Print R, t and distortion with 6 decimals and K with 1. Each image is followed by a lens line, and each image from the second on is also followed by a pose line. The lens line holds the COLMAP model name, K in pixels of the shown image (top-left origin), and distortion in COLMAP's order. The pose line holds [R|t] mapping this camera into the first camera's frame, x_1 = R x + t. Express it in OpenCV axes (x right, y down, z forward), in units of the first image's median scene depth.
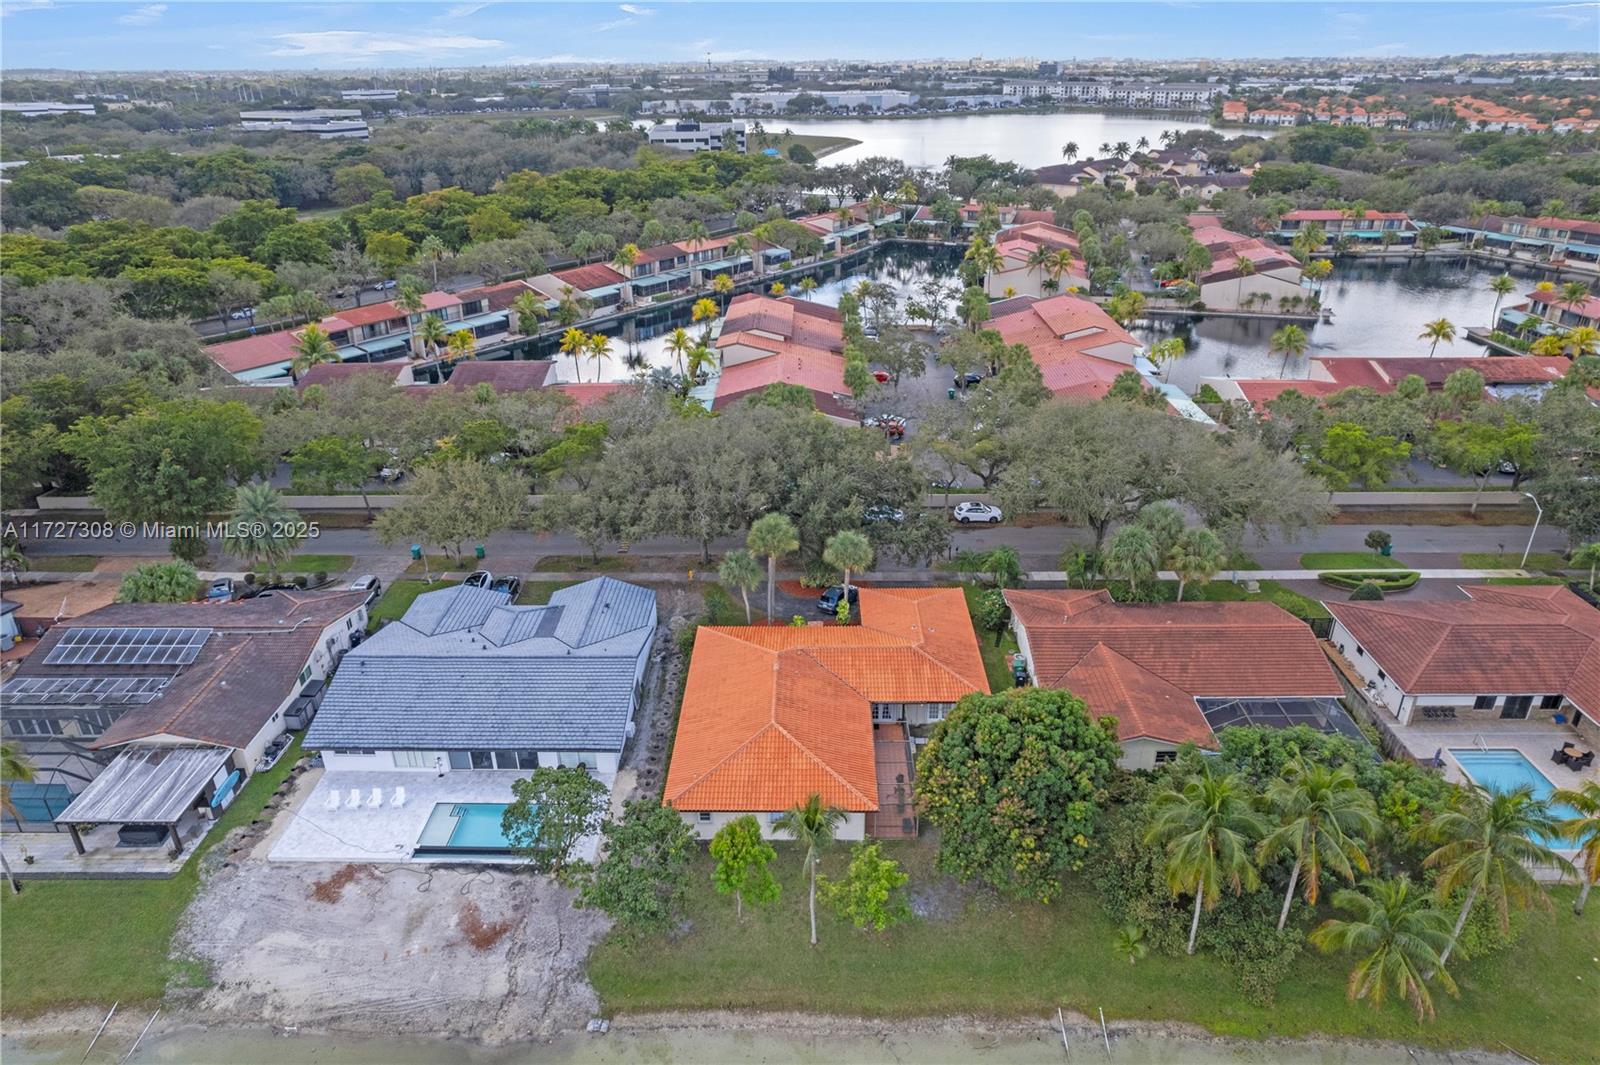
lens RADIAL K [[992.3, 0, 808.2], [0, 992.3, 523.3], [0, 0, 1]] dist [-0.077527, 0.066514]
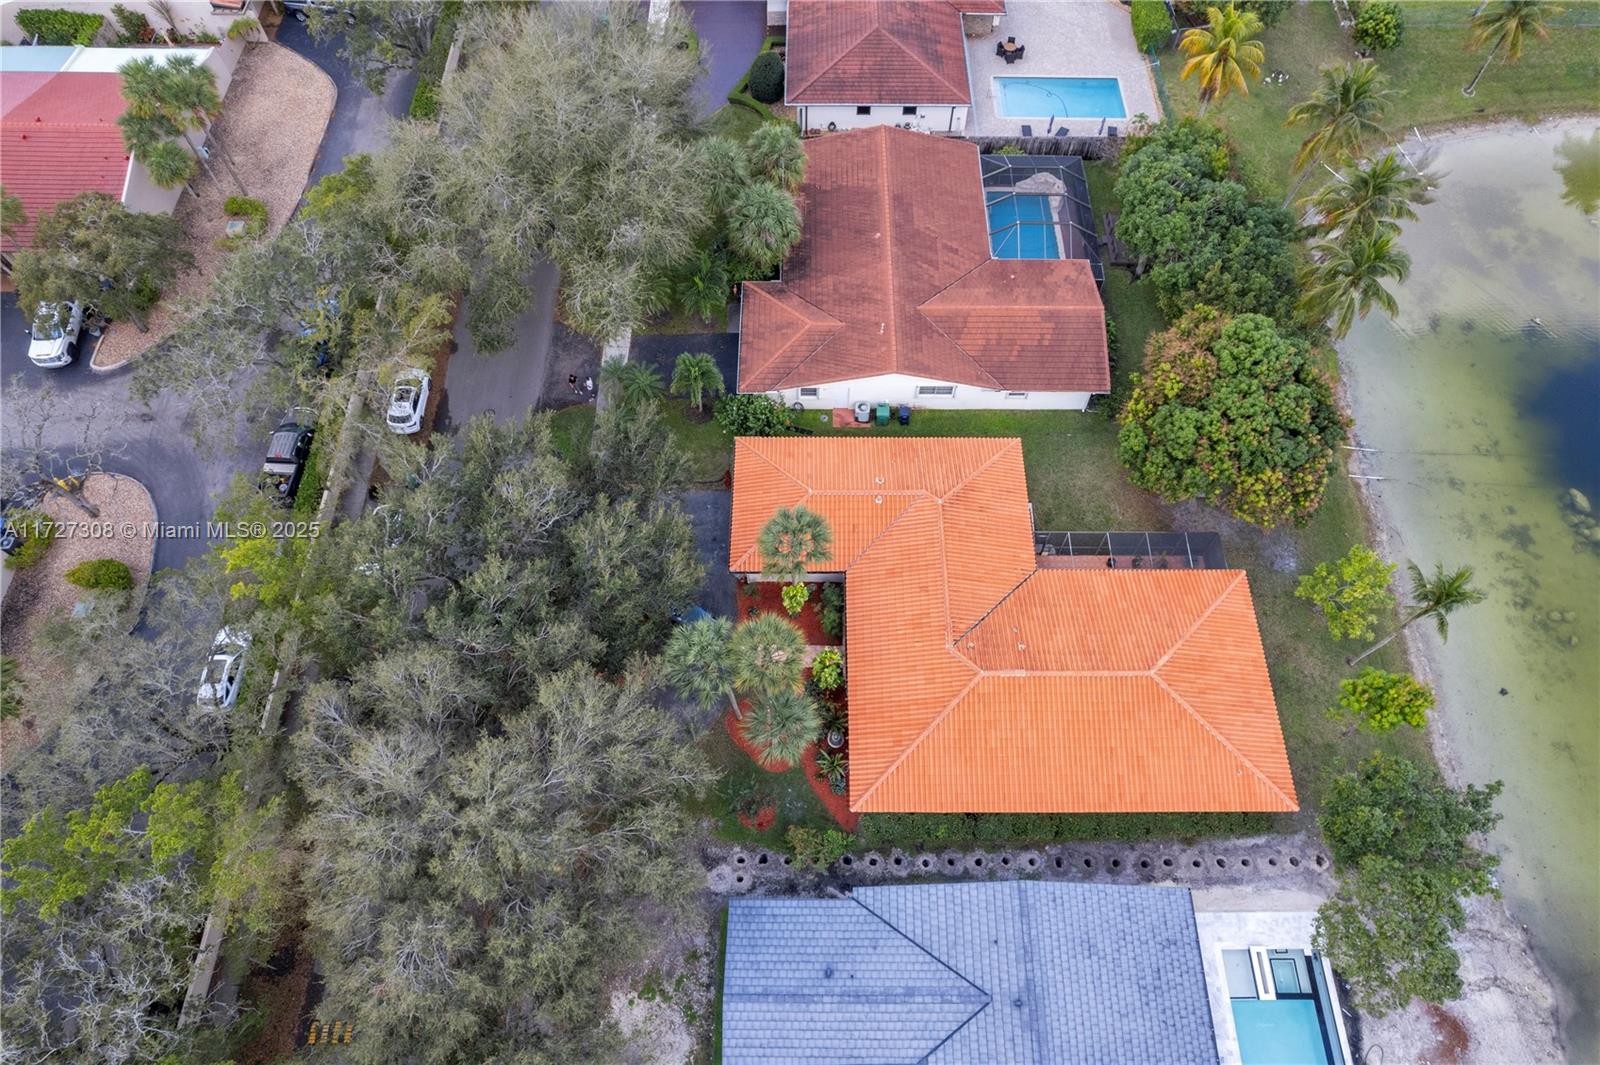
lens RADIAL K [[992.3, 0, 808.2], [0, 992.3, 523.3], [0, 0, 1]] dist [-0.077527, 0.066514]
pose [[-0.000898, -0.871247, 0.490844, -0.118041], [0.446516, 0.438847, 0.779768, -0.212477], [-0.894775, 0.219870, 0.388631, 0.348673]]
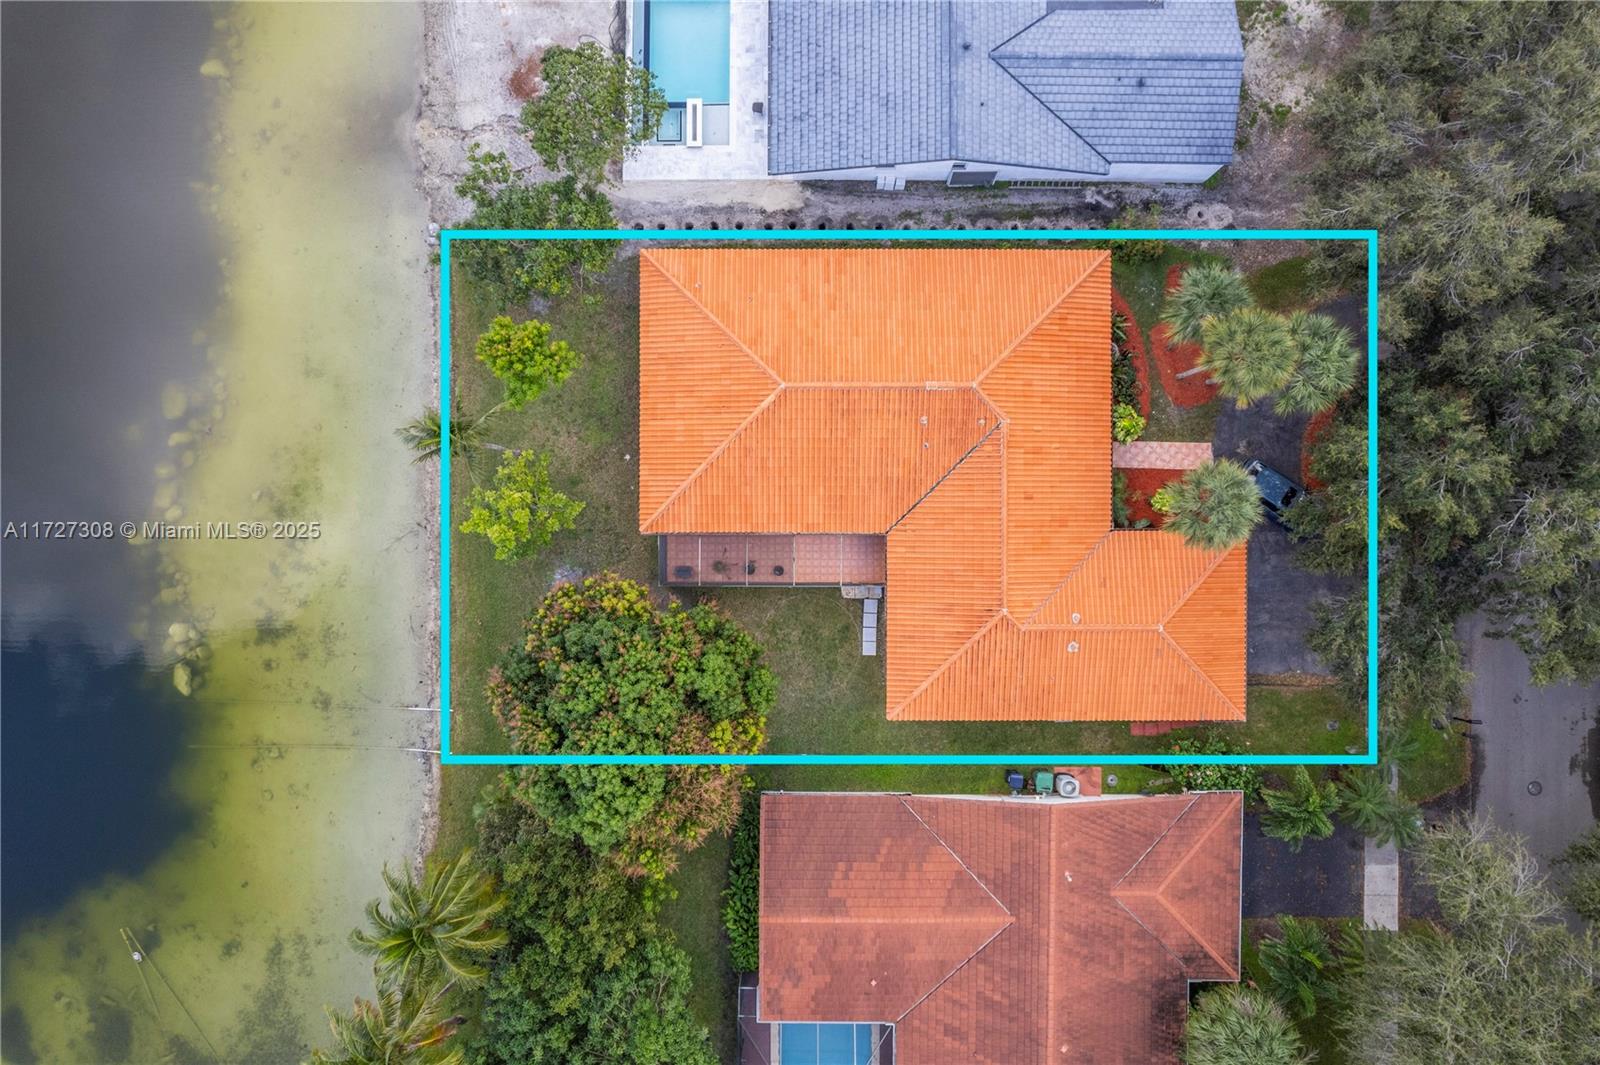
lens RADIAL K [[992.3, 0, 808.2], [0, 992.3, 523.3], [0, 0, 1]] dist [-0.077527, 0.066514]
pose [[0.006694, 0.999870, 0.014702, 0.018519], [-0.432256, -0.010364, 0.901691, -0.159202], [0.901726, -0.012391, 0.432130, 0.273340]]
